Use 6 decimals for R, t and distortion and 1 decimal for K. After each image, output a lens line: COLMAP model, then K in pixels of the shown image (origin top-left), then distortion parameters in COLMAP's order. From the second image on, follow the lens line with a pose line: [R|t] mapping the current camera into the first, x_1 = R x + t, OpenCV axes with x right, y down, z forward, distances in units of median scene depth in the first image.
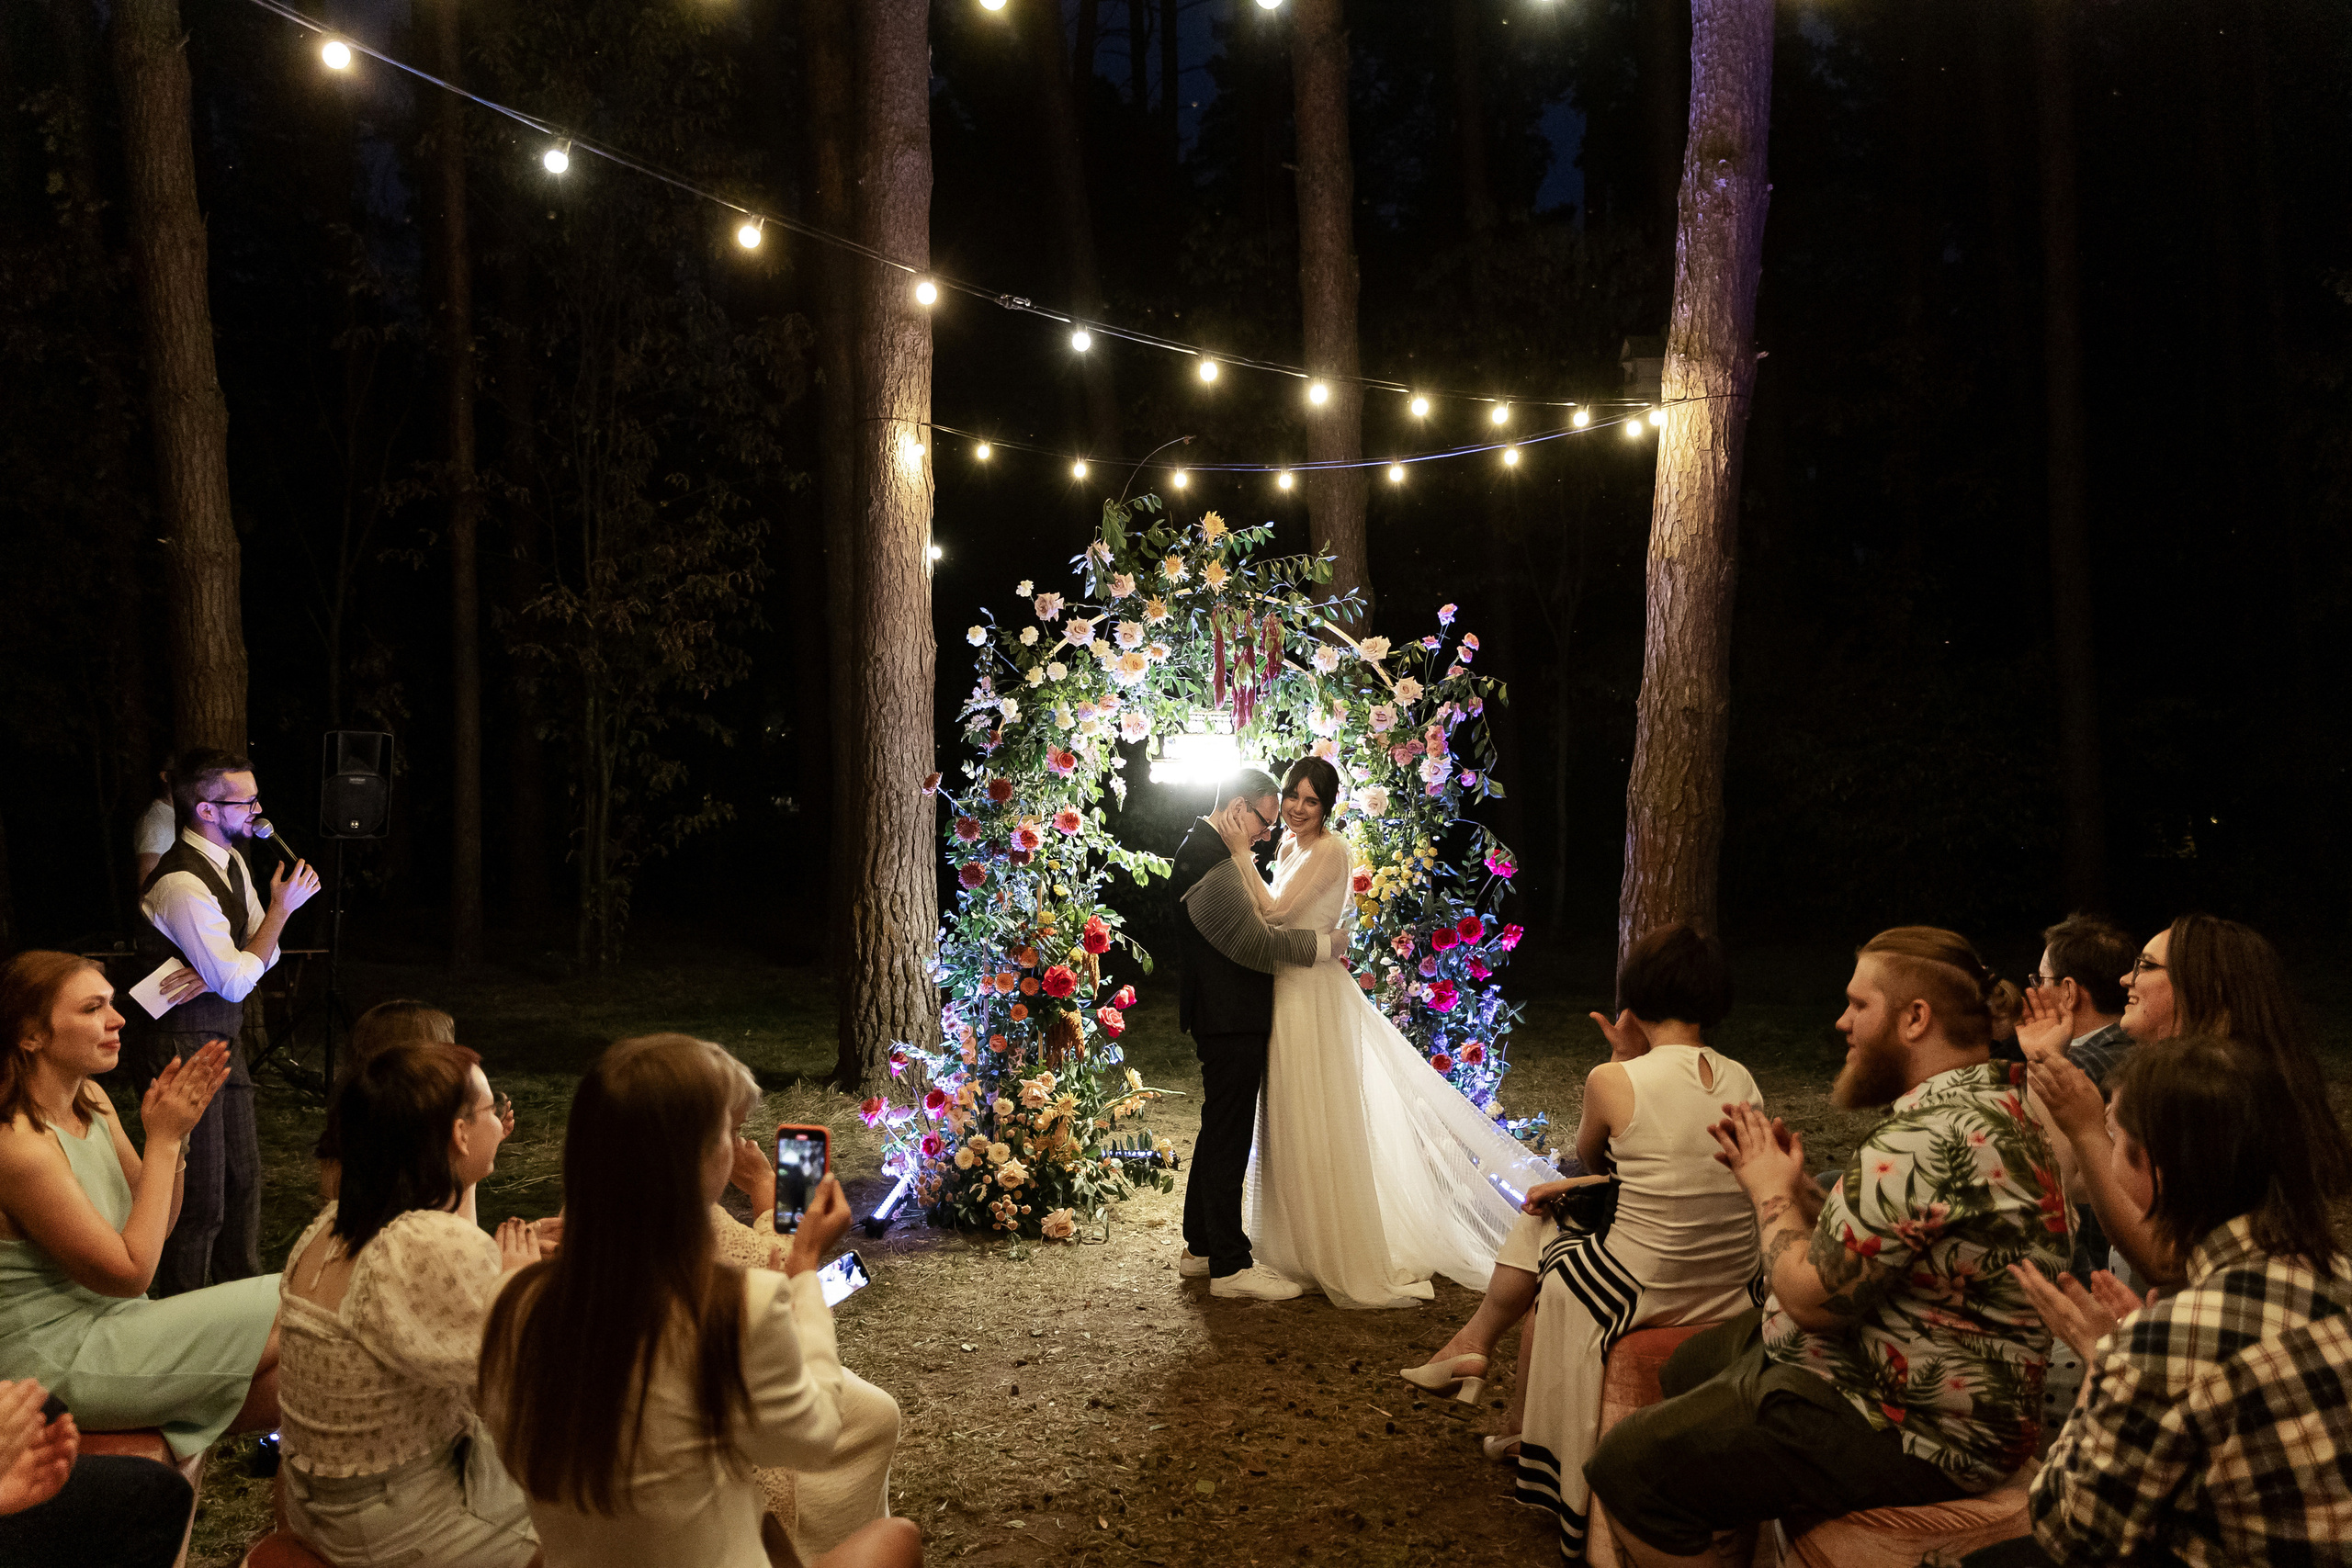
lens RADIAL K [[1861.5, 0, 1174.9], [0, 1861.5, 793.1], [0, 0, 1]] dist [0.023519, -0.001068]
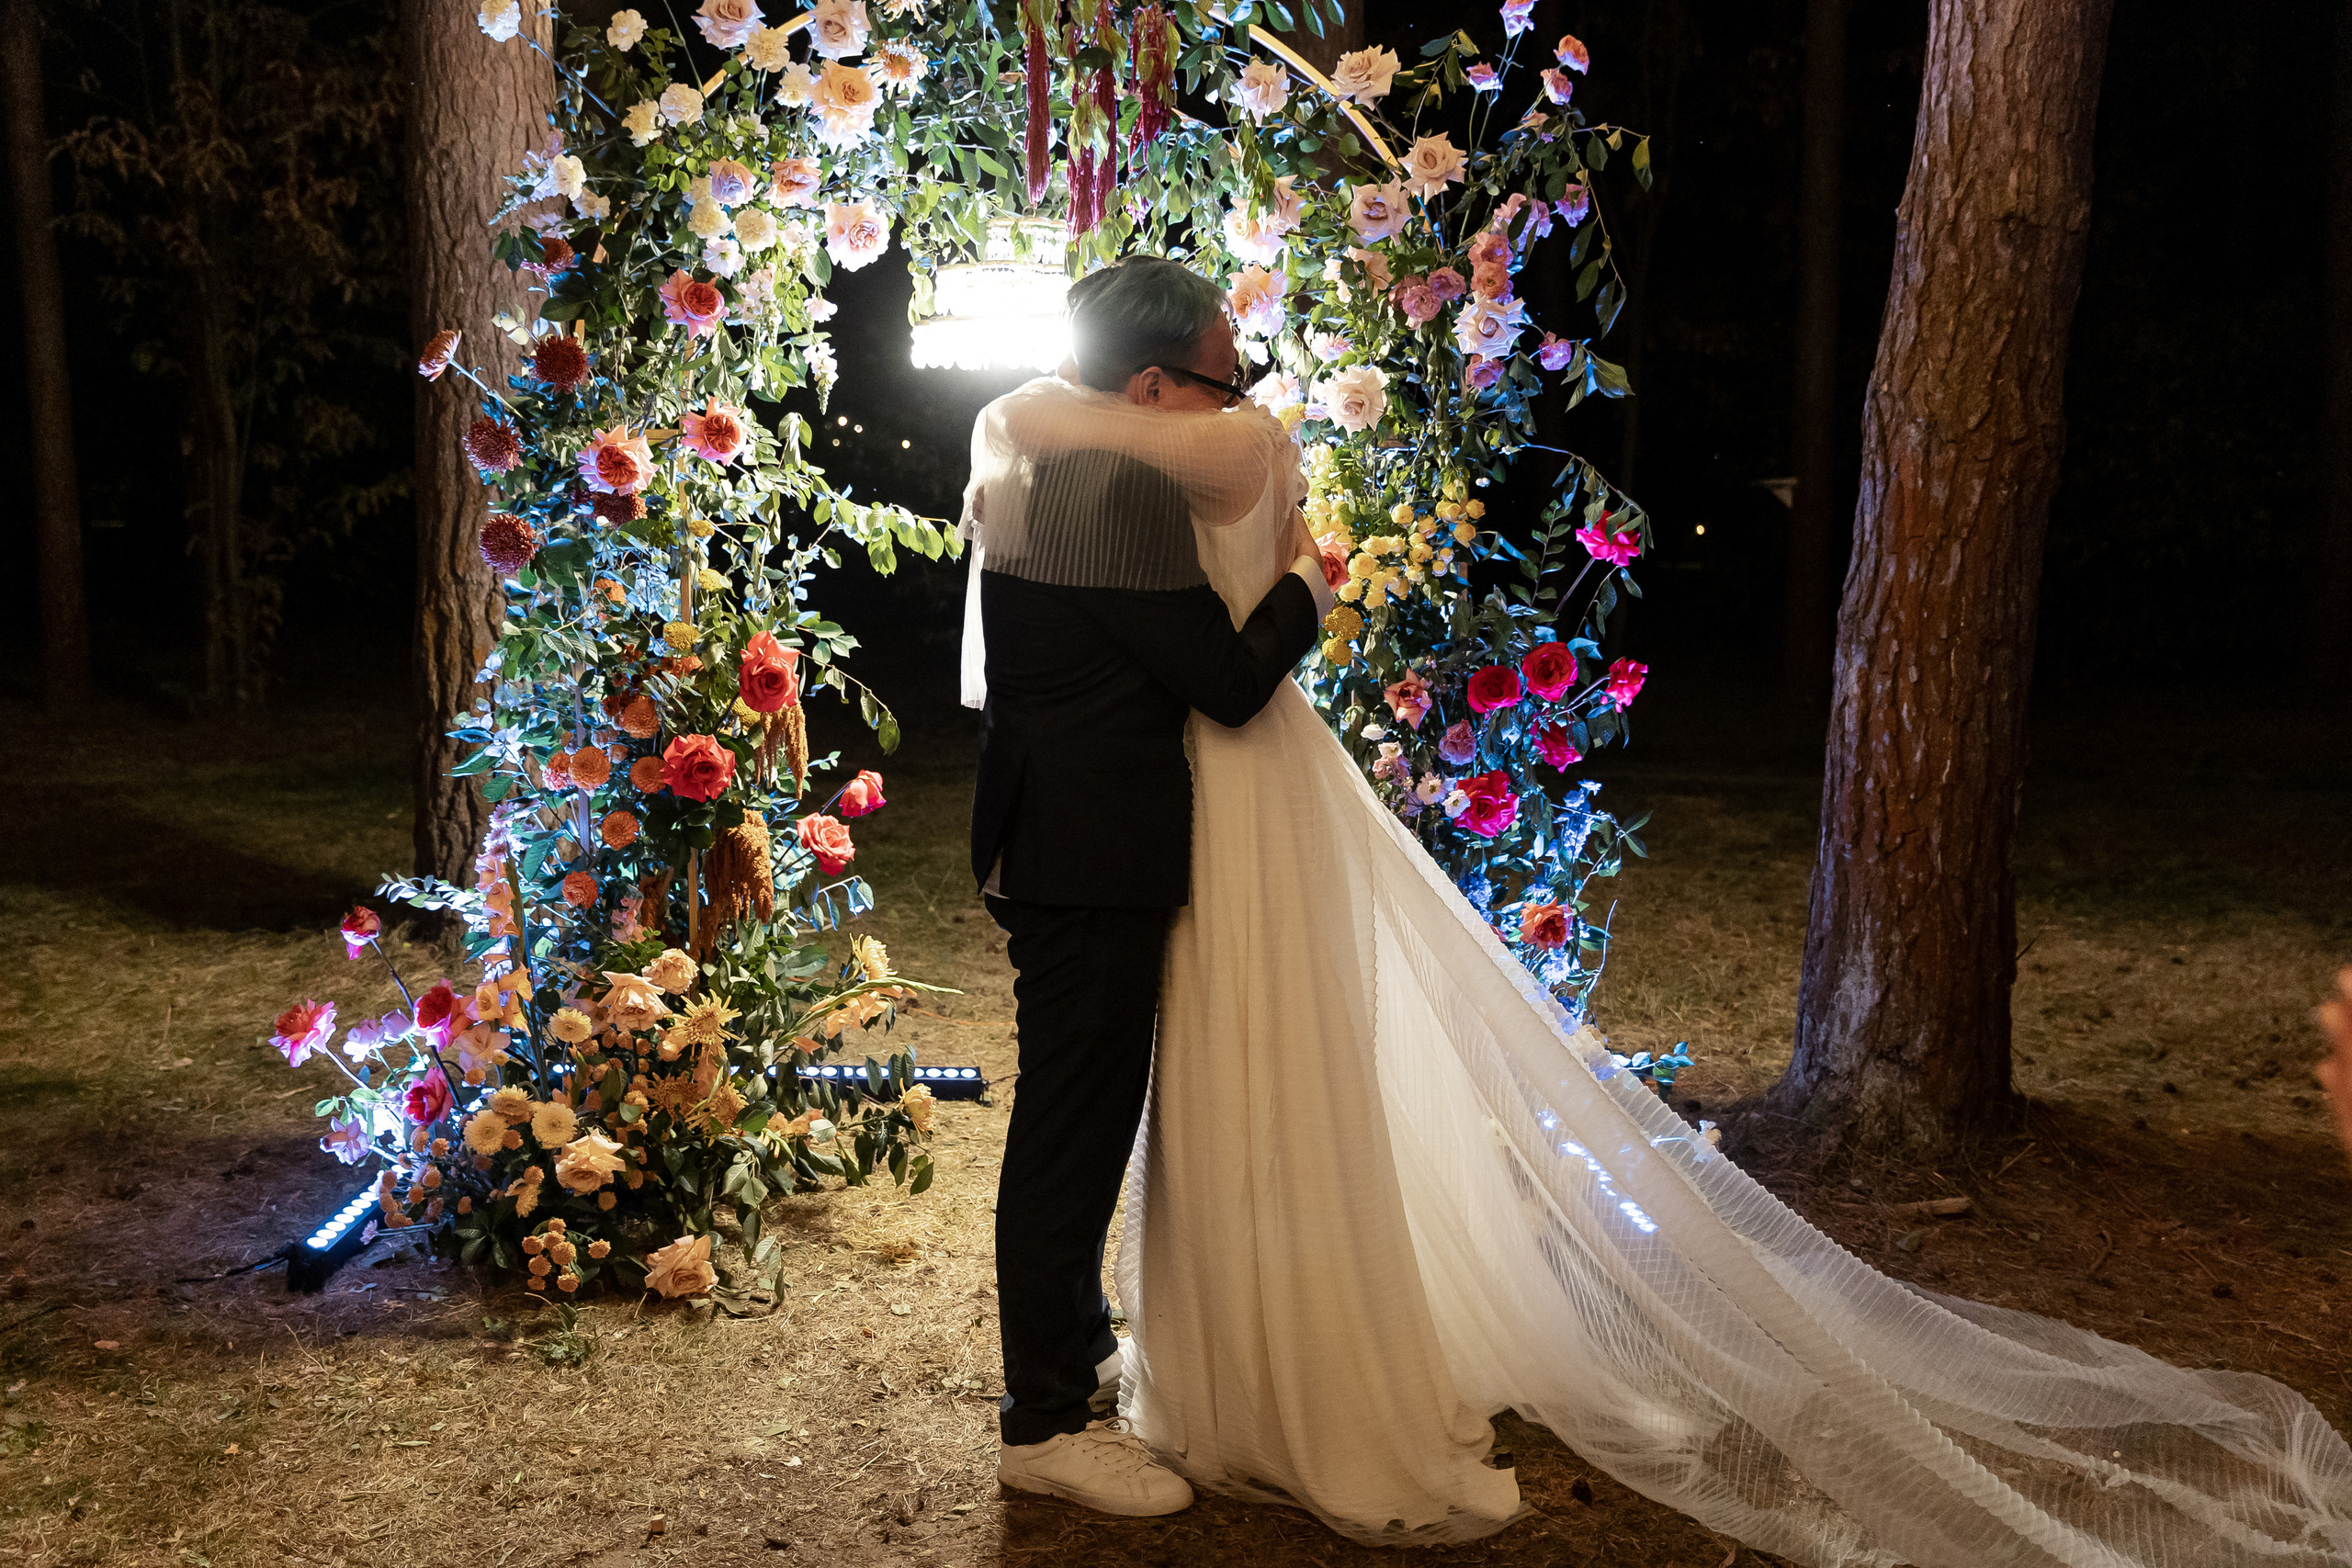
lens RADIAL K [[2124.4, 0, 1154.5], [0, 2124.4, 796.2], [0, 0, 1]] dist [0.001677, 0.007644]
pose [[0.999923, 0.010933, 0.005787, 0.052161], [-0.011616, 0.990713, 0.135472, 0.031445], [-0.004252, -0.135529, 0.990764, 0.438410]]
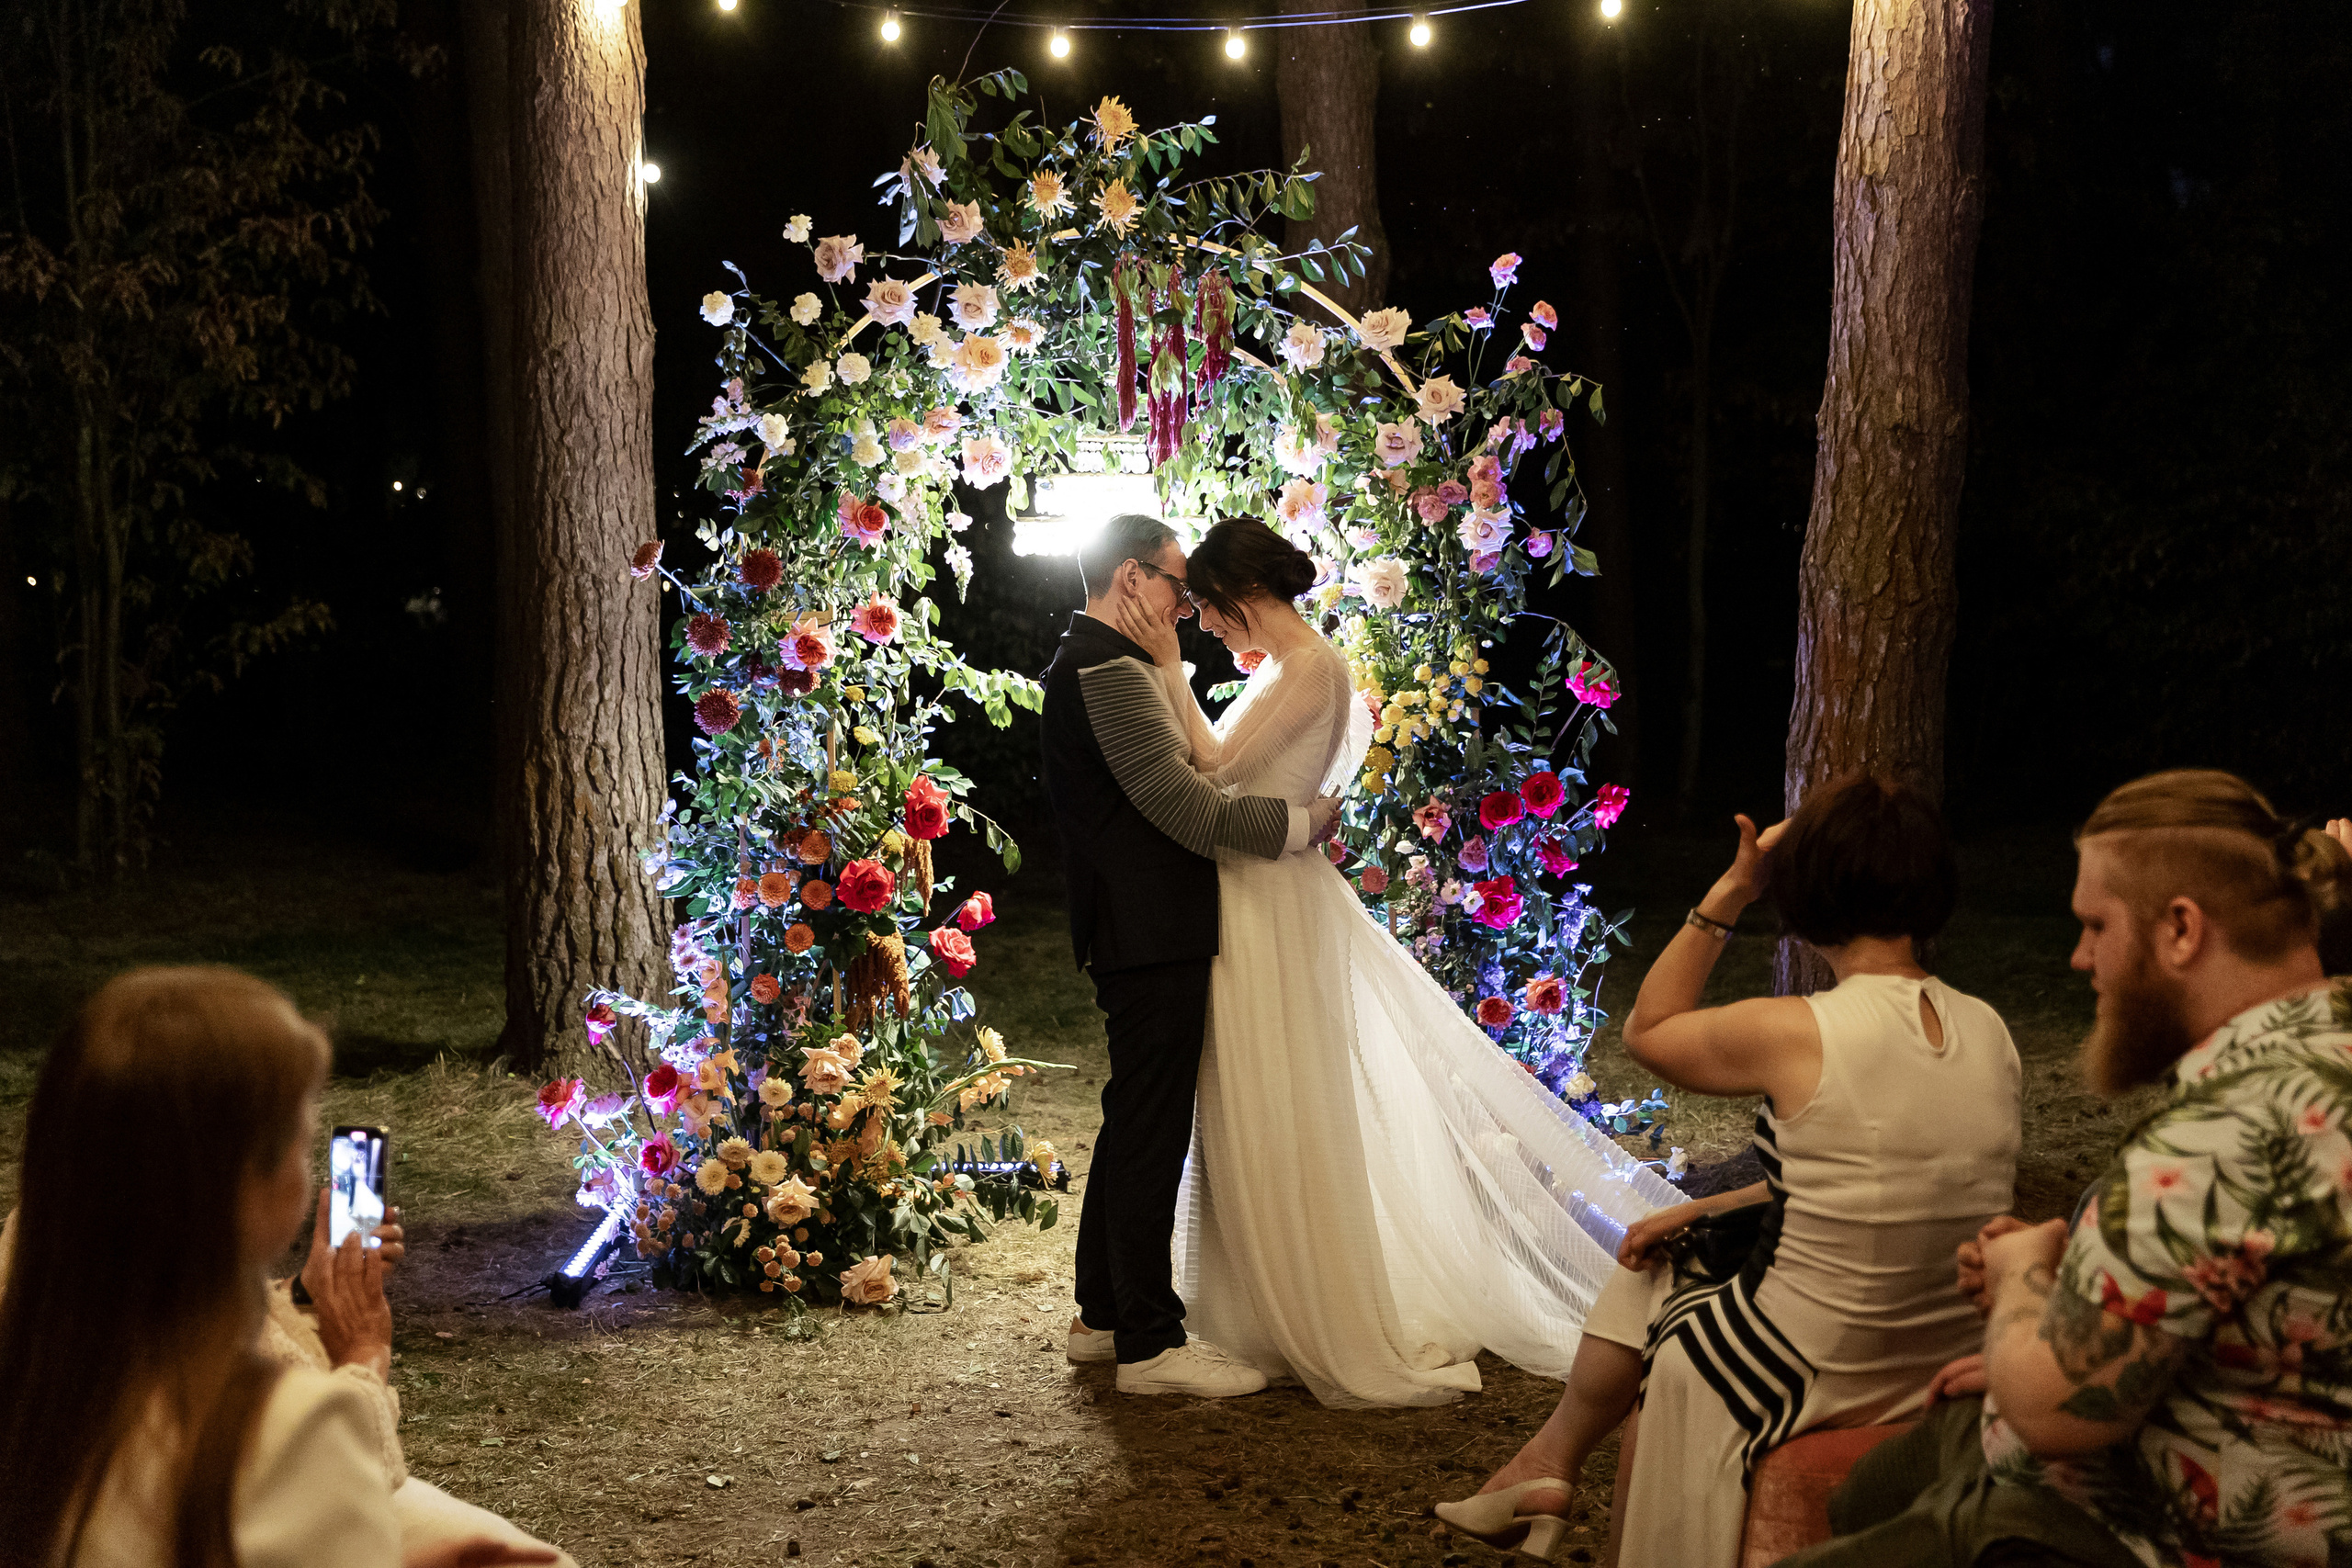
lens RADIAL K [[3037.7, 0, 1181.2], [0, 3037.7, 806.9], [0, 0, 1]] dist [0.002717, -0.017450]
pose [[0.999336, -0.009976, 0.035048, 0.005929], [0.007425, 0.997364, 0.072186, 0.005044], [-0.035676, -0.071878, 0.996775, 0.015667]]
